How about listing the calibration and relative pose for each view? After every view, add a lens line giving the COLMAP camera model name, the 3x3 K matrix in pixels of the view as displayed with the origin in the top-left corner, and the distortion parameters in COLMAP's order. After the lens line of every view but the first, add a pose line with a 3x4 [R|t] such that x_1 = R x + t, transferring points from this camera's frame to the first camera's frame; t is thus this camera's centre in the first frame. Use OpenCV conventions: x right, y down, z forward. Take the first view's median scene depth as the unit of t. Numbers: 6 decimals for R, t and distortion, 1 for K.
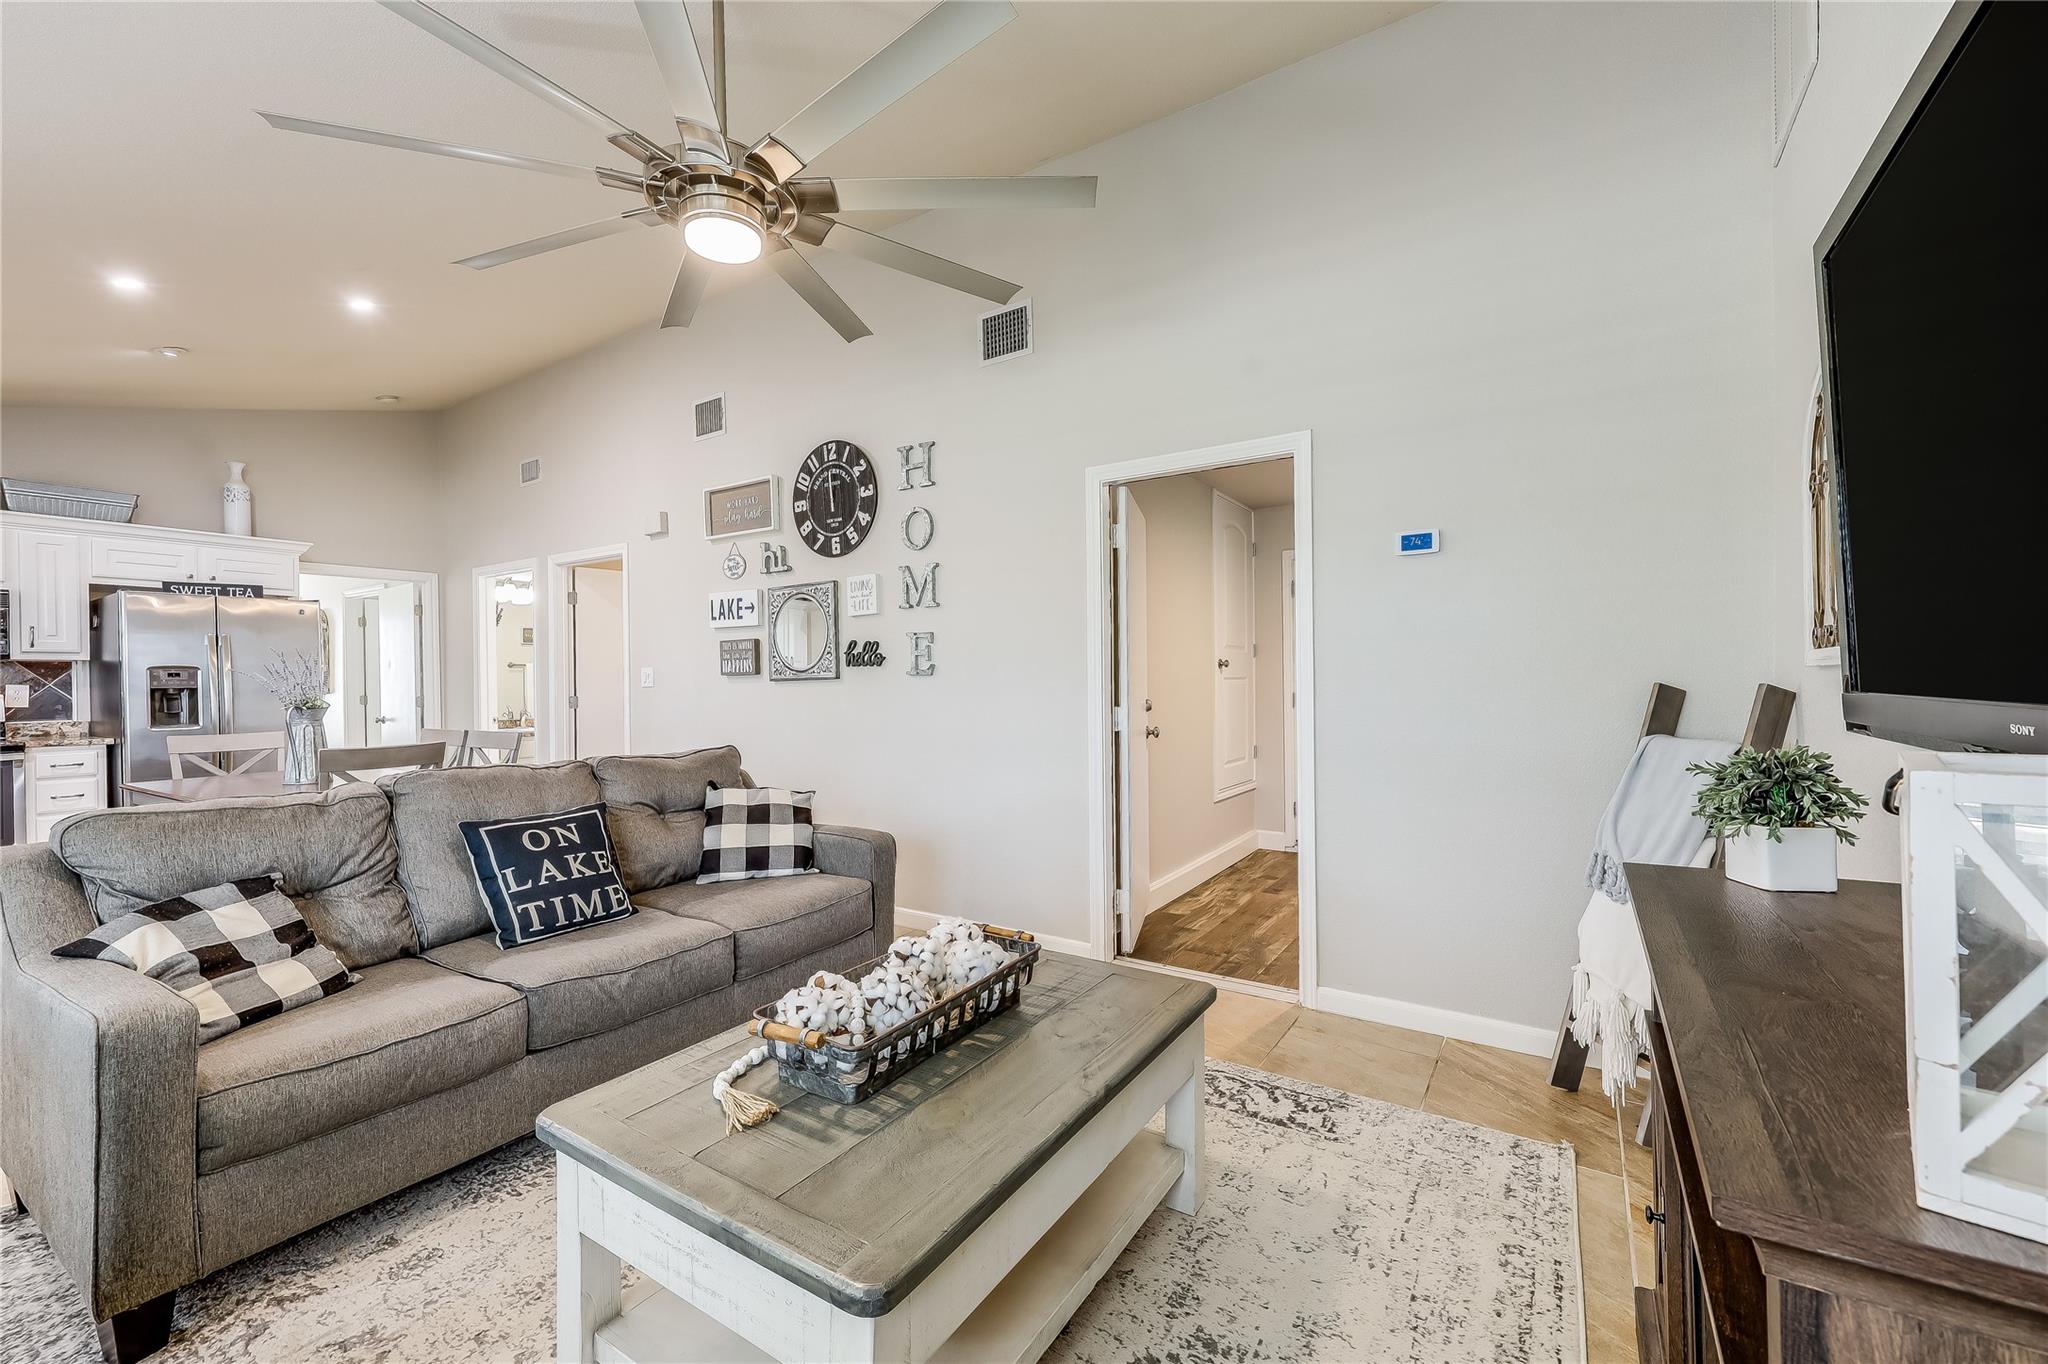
lens RADIAL K [[828.3, 0, 1008.7], [0, 828.3, 685.2], [0, 0, 1]] dist [0.000745, 0.000156]
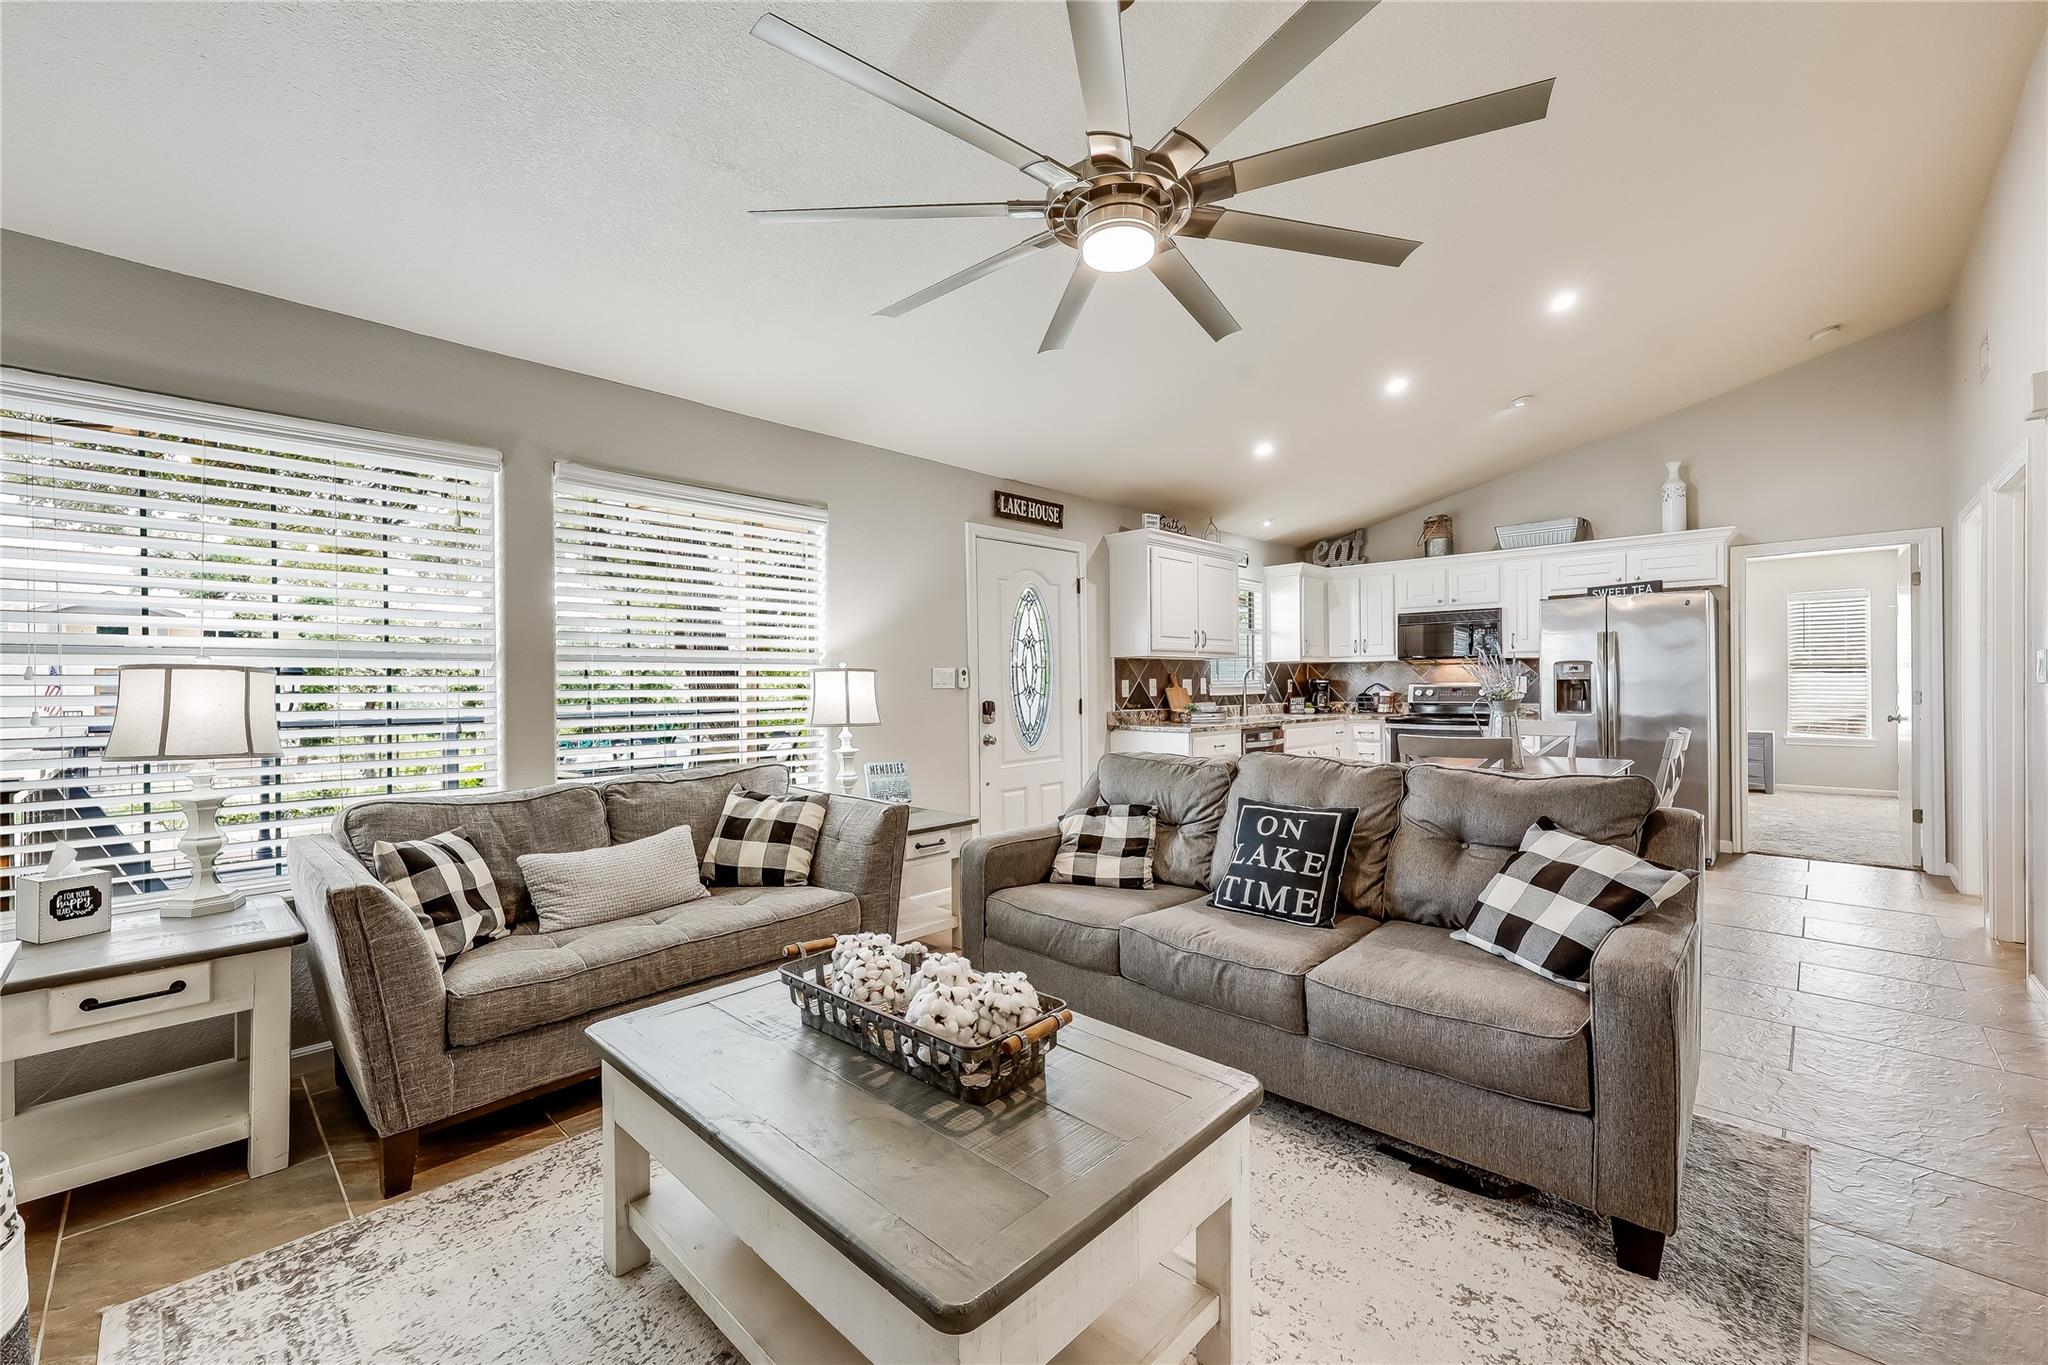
lens RADIAL K [[827.6, 0, 998.7], [0, 827.6, 675.9], [0, 0, 1]] dist [0.004852, -0.002232]
pose [[-0.186516, 0.003587, -0.982445, 0.288301], [0.002835, 0.999991, 0.003113, -0.008208], [0.982448, -0.002204, -0.186524, 0.429718]]
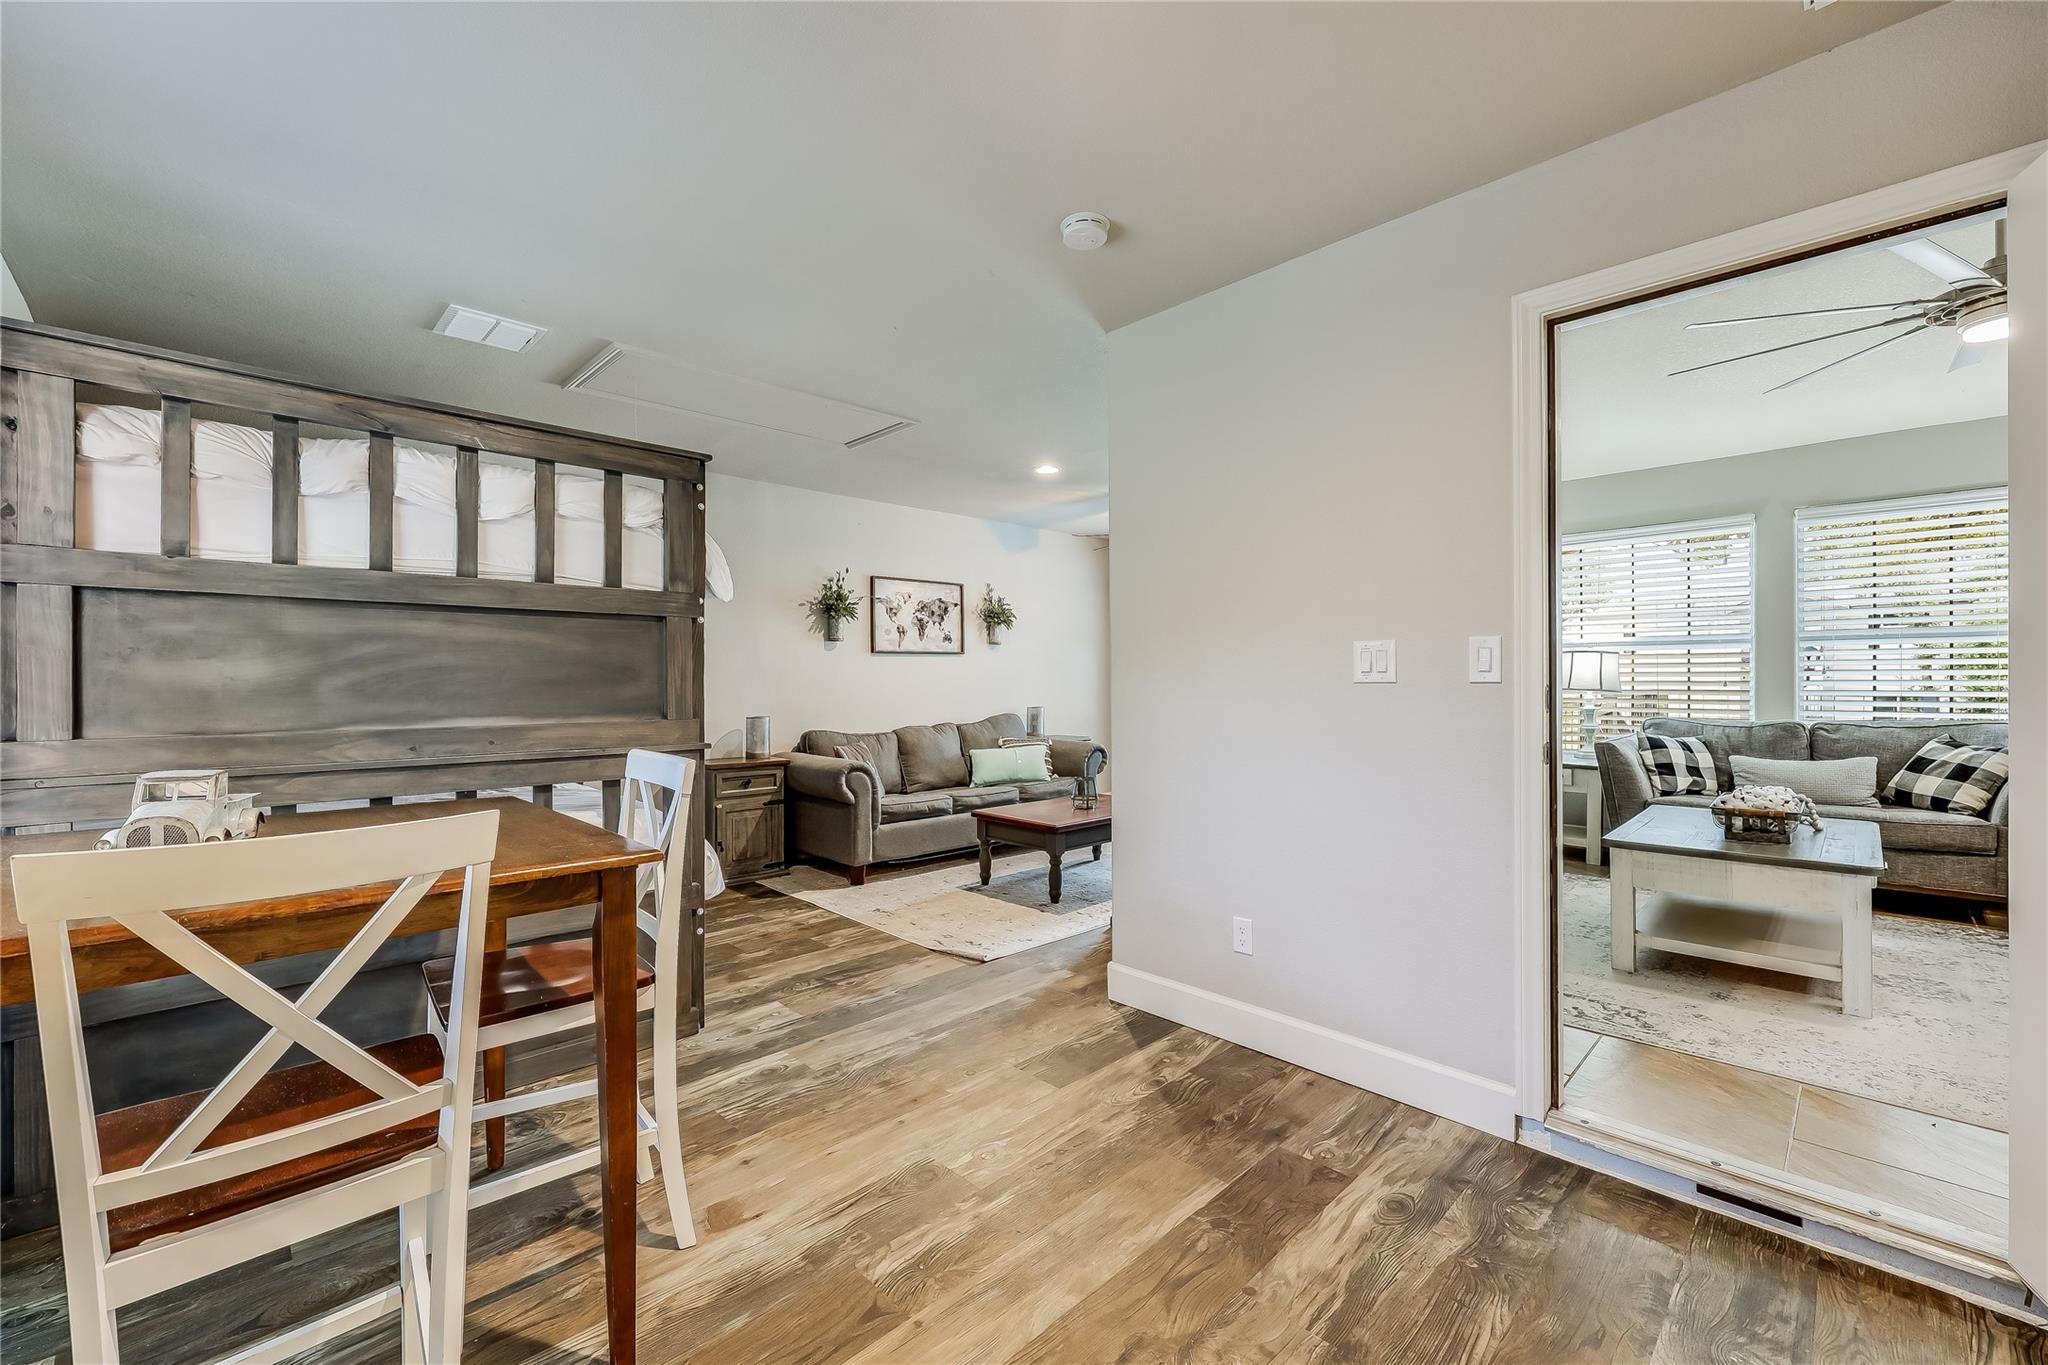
lens RADIAL K [[827.6, 0, 1026.8], [0, 827.6, 675.1], [0, 0, 1]] dist [0.004852, -0.002232]
pose [[-0.980922, 0.016969, 0.193657, 0.423636], [0.017231, 0.999851, -0.000335, 0.005888], [-0.193634, 0.003008, -0.981069, 1.136753]]
